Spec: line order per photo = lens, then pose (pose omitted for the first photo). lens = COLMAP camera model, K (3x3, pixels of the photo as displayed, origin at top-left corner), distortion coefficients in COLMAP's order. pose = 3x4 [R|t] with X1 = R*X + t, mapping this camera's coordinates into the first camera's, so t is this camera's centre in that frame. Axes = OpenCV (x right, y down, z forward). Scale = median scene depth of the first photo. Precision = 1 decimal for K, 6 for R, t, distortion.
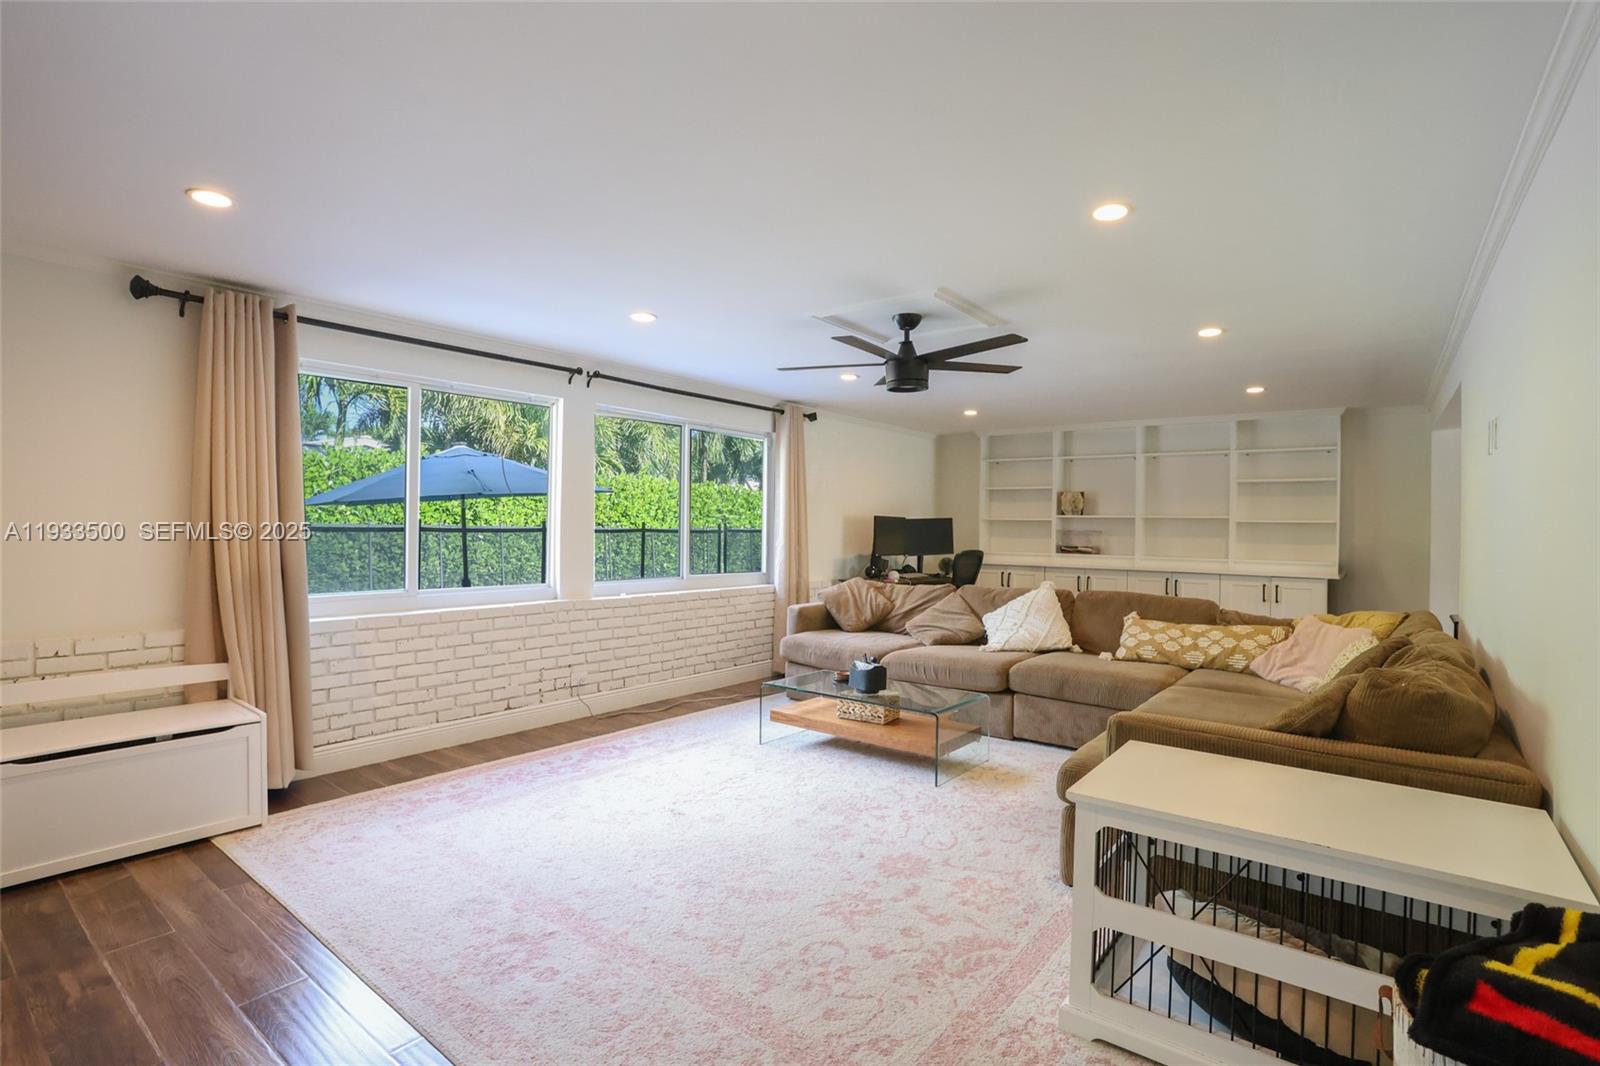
lens RADIAL K [[772.1, 0, 789.9], [0, 772.1, 525.9], [0, 0, 1]] dist [-0.029744, 0.001069]
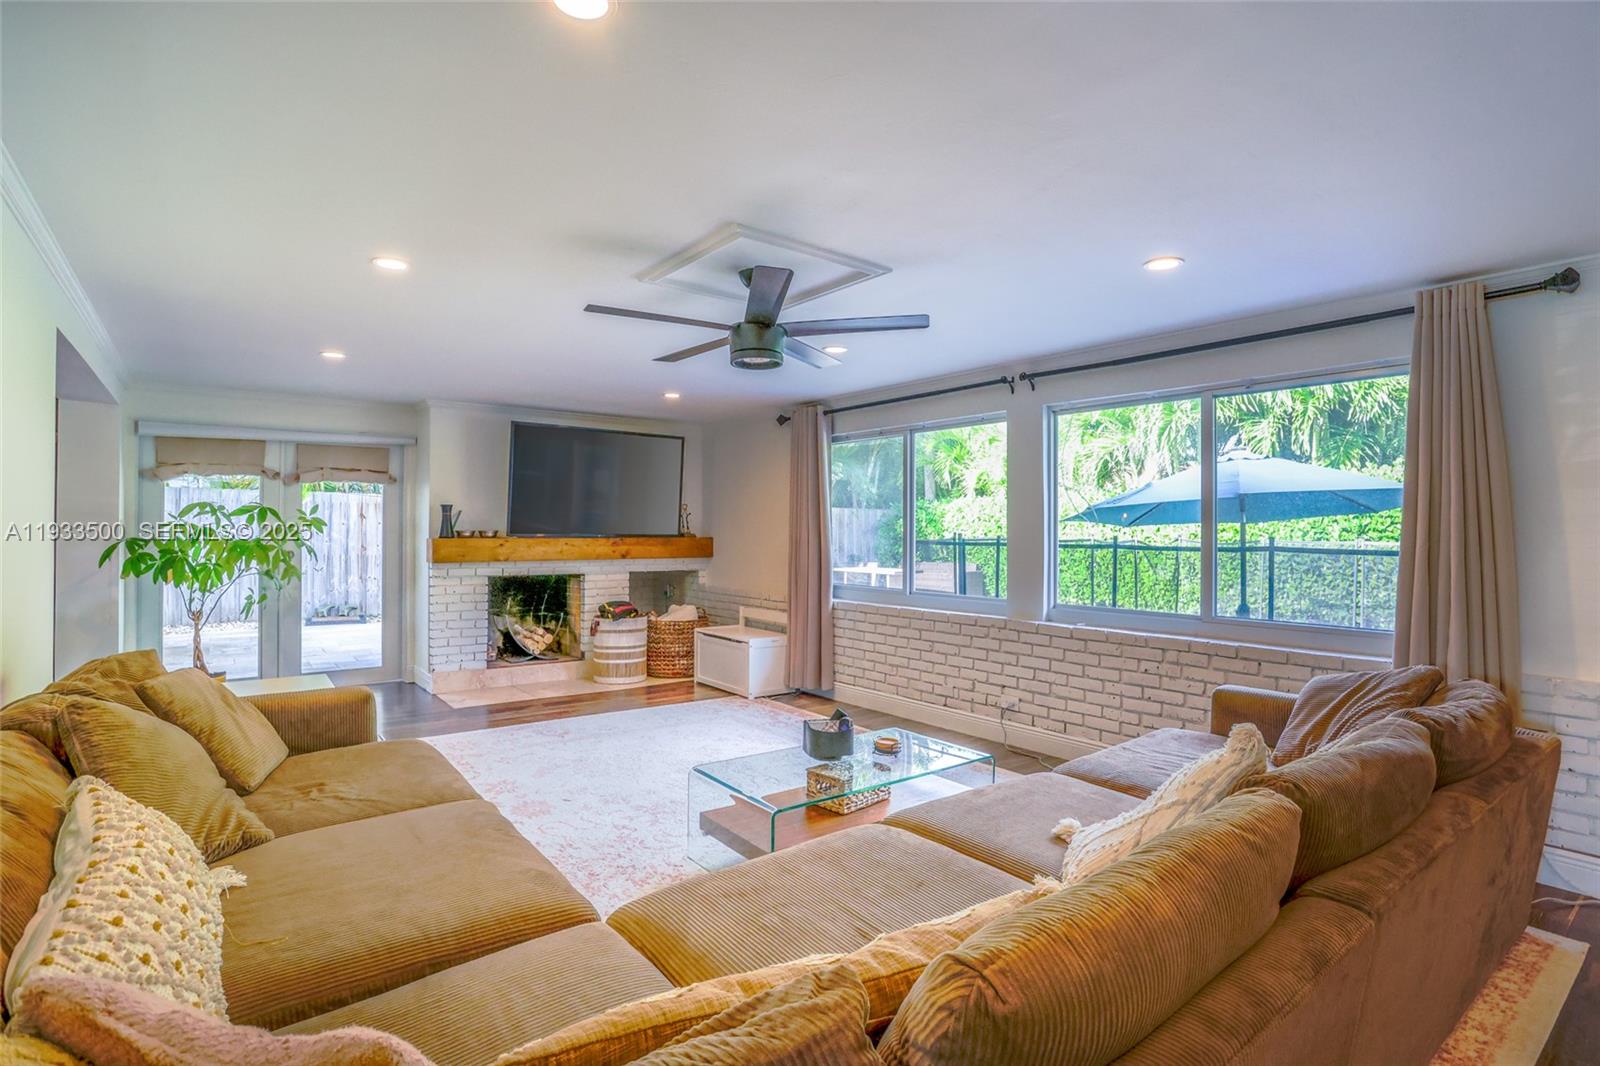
lens RADIAL K [[772.1, 0, 789.9], [0, 772.1, 525.9], [0, 0, 1]] dist [-0.029744, 0.001069]
pose [[-0.248365, -0.021818, -0.968421, 0.718975], [-0.009915, 0.999751, -0.019981, 0.002800], [0.968616, 0.004639, -0.248520, 0.977727]]
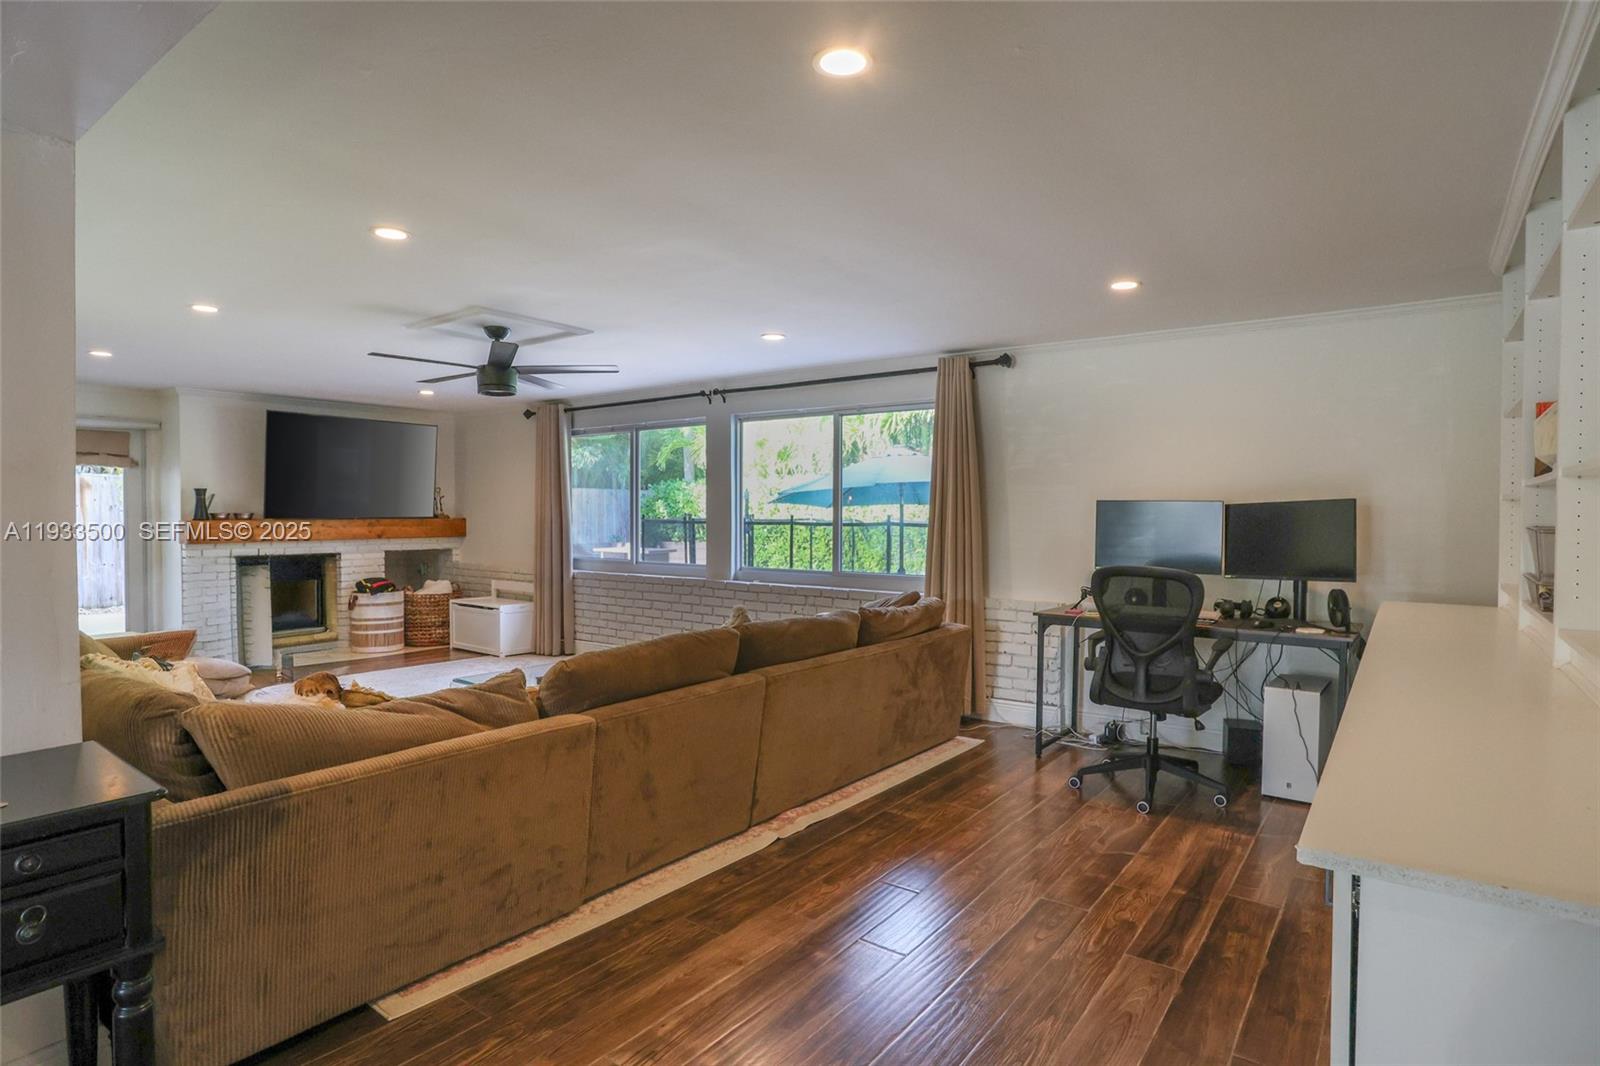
lens RADIAL K [[928.1, 0, 800.0], [0, 928.1, 533.0], [0, 0, 1]] dist [-0.042933, 0.001431]
pose [[-0.002746, 0.007805, -0.999966, 1.213339], [-0.002634, 0.999966, 0.007812, 0.009985], [0.999993, 0.002655, -0.002726, 1.158109]]
